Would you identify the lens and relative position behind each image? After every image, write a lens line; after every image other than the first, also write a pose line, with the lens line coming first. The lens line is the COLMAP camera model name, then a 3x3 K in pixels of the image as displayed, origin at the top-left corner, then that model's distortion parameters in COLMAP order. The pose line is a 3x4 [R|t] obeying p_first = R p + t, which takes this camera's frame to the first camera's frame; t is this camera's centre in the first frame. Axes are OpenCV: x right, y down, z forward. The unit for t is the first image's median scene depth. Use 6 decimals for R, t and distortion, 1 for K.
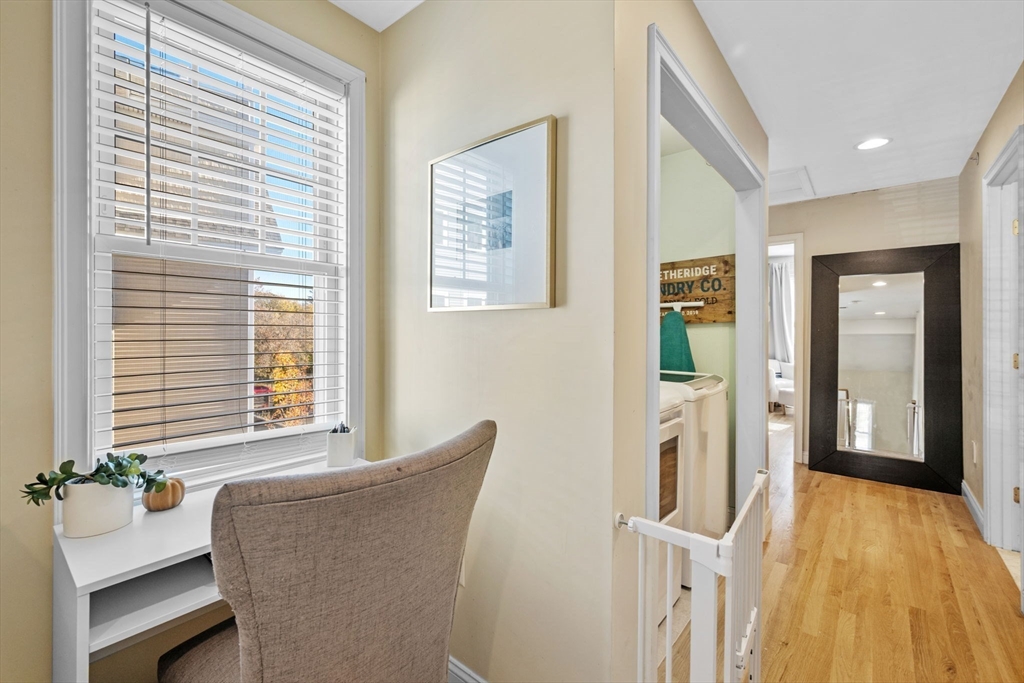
lens RADIAL K [[454.8, 0, 478.8], [0, 454.8, 336.3], [0, 0, 1]] dist [-0.000001, -0.000594]
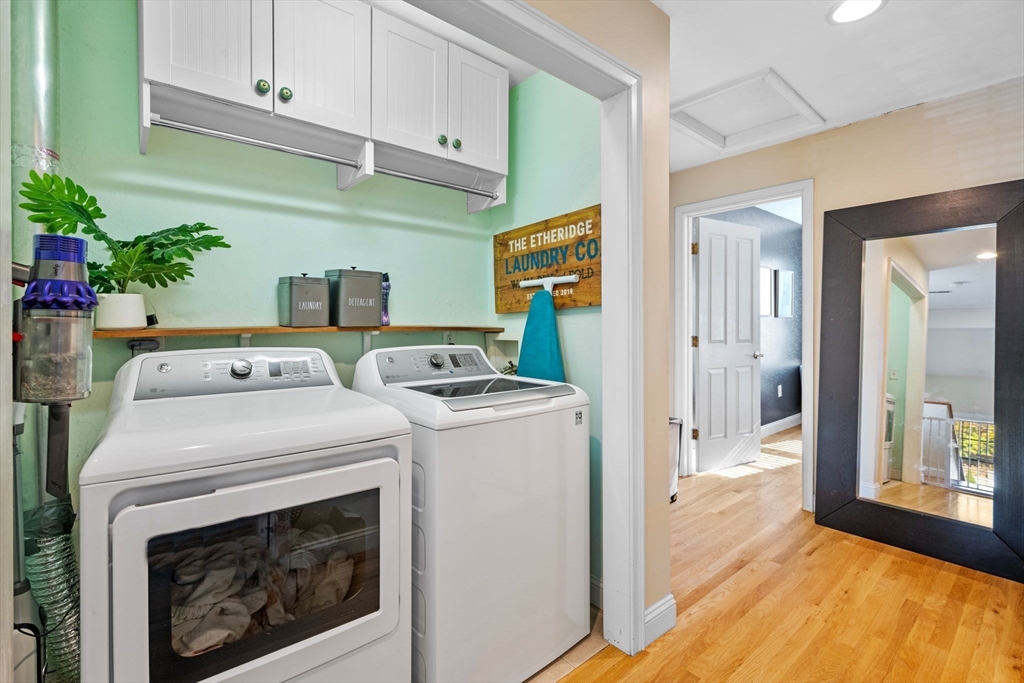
lens RADIAL K [[454.8, 0, 512.5], [0, 454.8, 333.9], [0, 0, 1]] dist [-0.000001, -0.000594]
pose [[0.984604, 0.002511, -0.174783, 0.503888], [-0.002312, 0.999996, 0.001339, 0.009735], [0.174786, -0.000914, 0.984606, 0.312704]]
